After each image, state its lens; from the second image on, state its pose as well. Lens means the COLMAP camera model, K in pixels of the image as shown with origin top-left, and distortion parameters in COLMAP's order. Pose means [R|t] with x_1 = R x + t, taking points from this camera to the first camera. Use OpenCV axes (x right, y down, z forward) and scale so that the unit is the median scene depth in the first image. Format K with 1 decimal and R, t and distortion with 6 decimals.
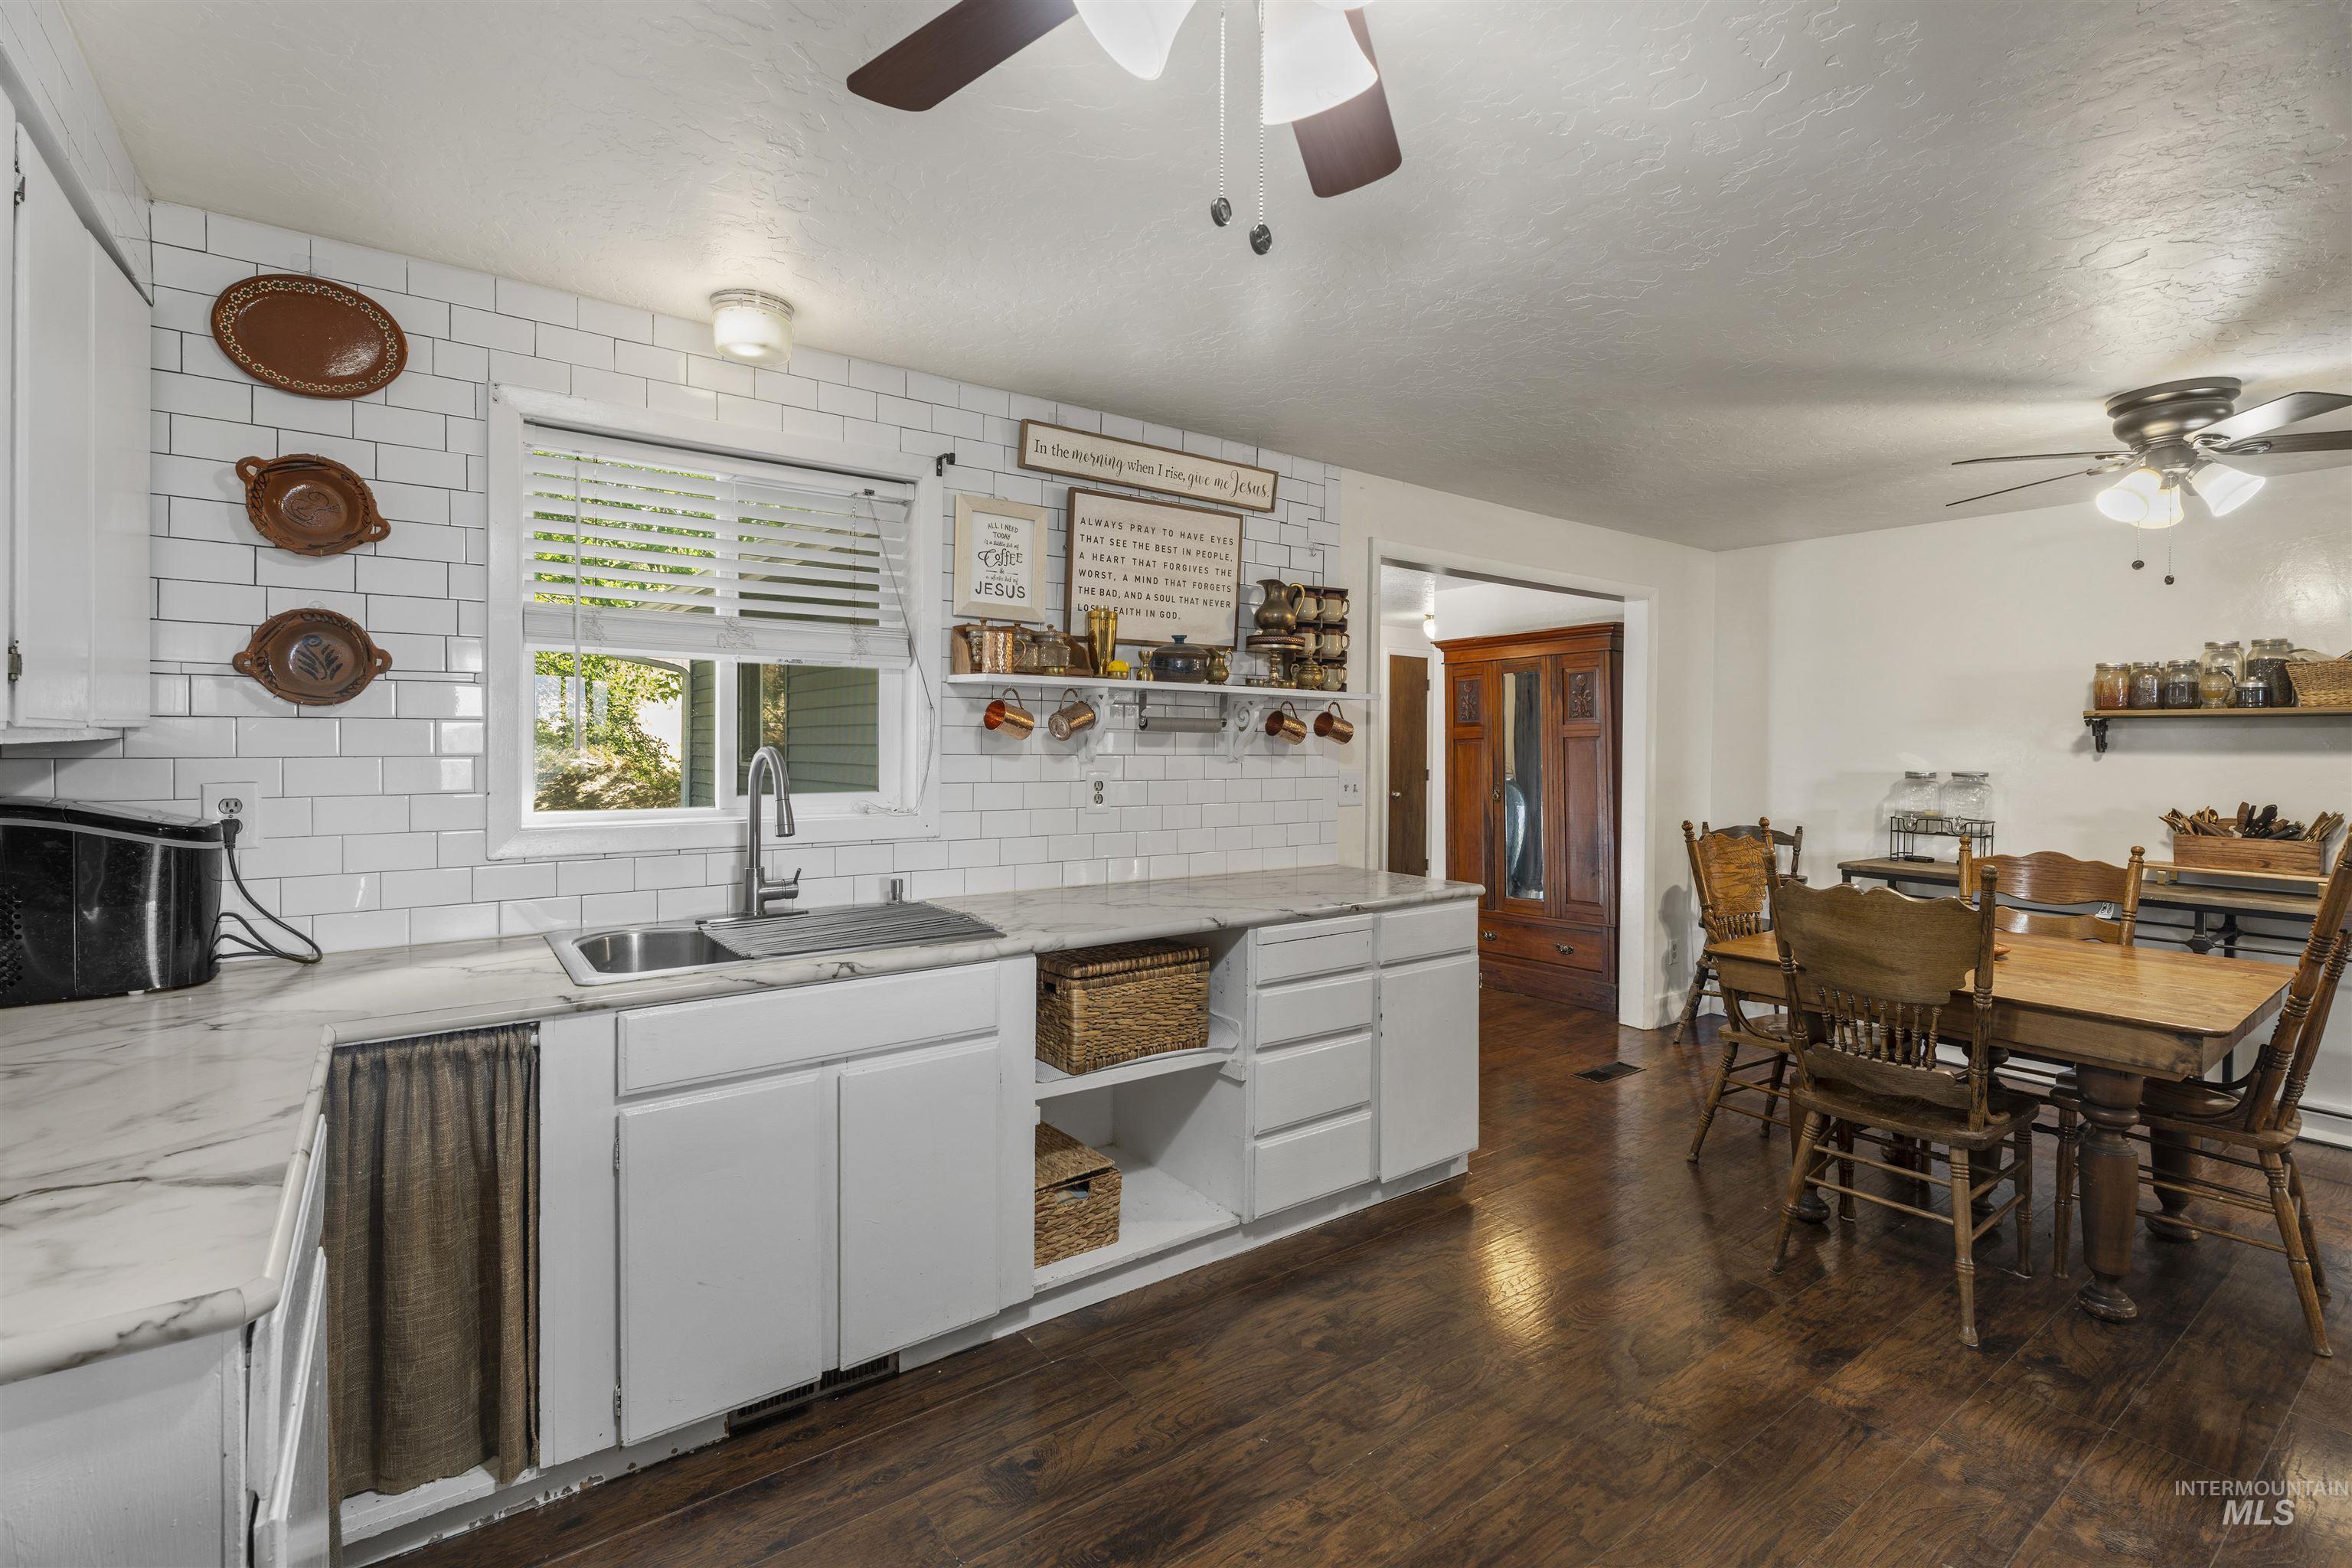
lens RADIAL K [[1052.4, 0, 1173.3], [0, 1052.4, 772.9], [0, 0, 1]] dist [0.000592, 0.000147]
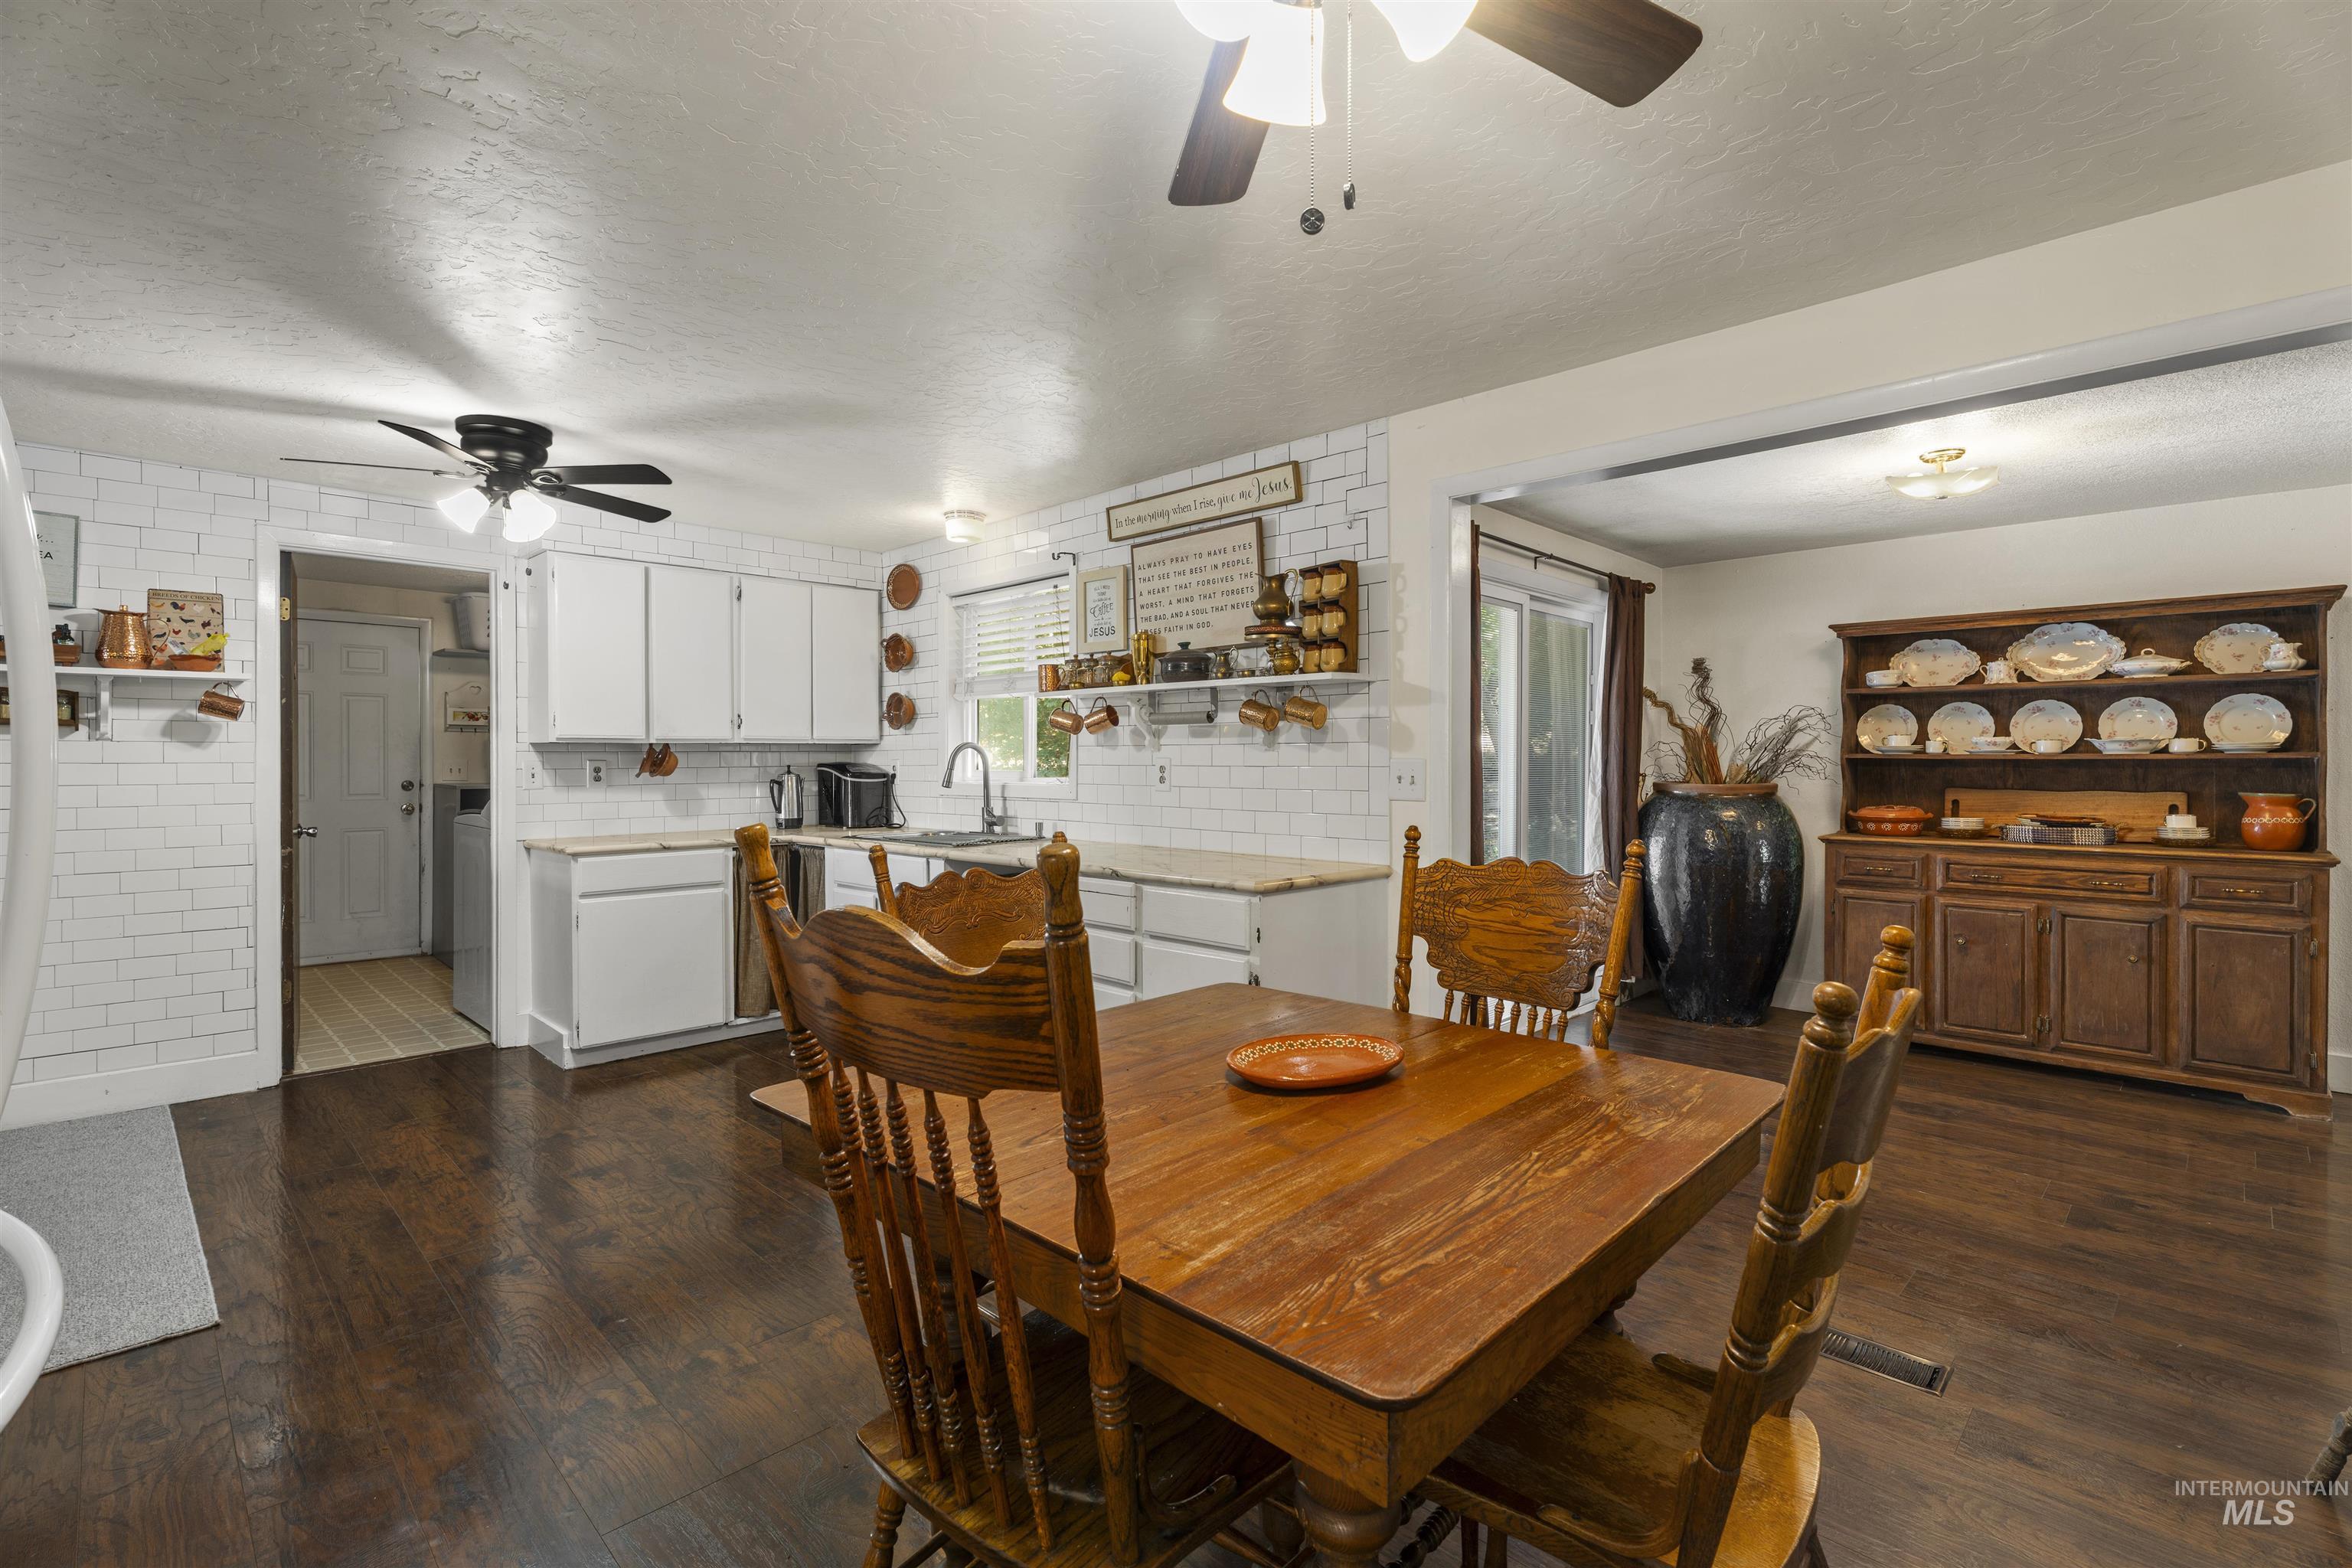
lens RADIAL K [[1052.4, 0, 1173.3], [0, 1052.4, 772.9], [0, 0, 1]] dist [0.000592, 0.000147]
pose [[0.159515, 0.007524, -0.987167, 1.181738], [-0.021922, 0.999751, 0.004078, 0.010827], [0.986952, 0.020990, 0.159640, 0.806800]]
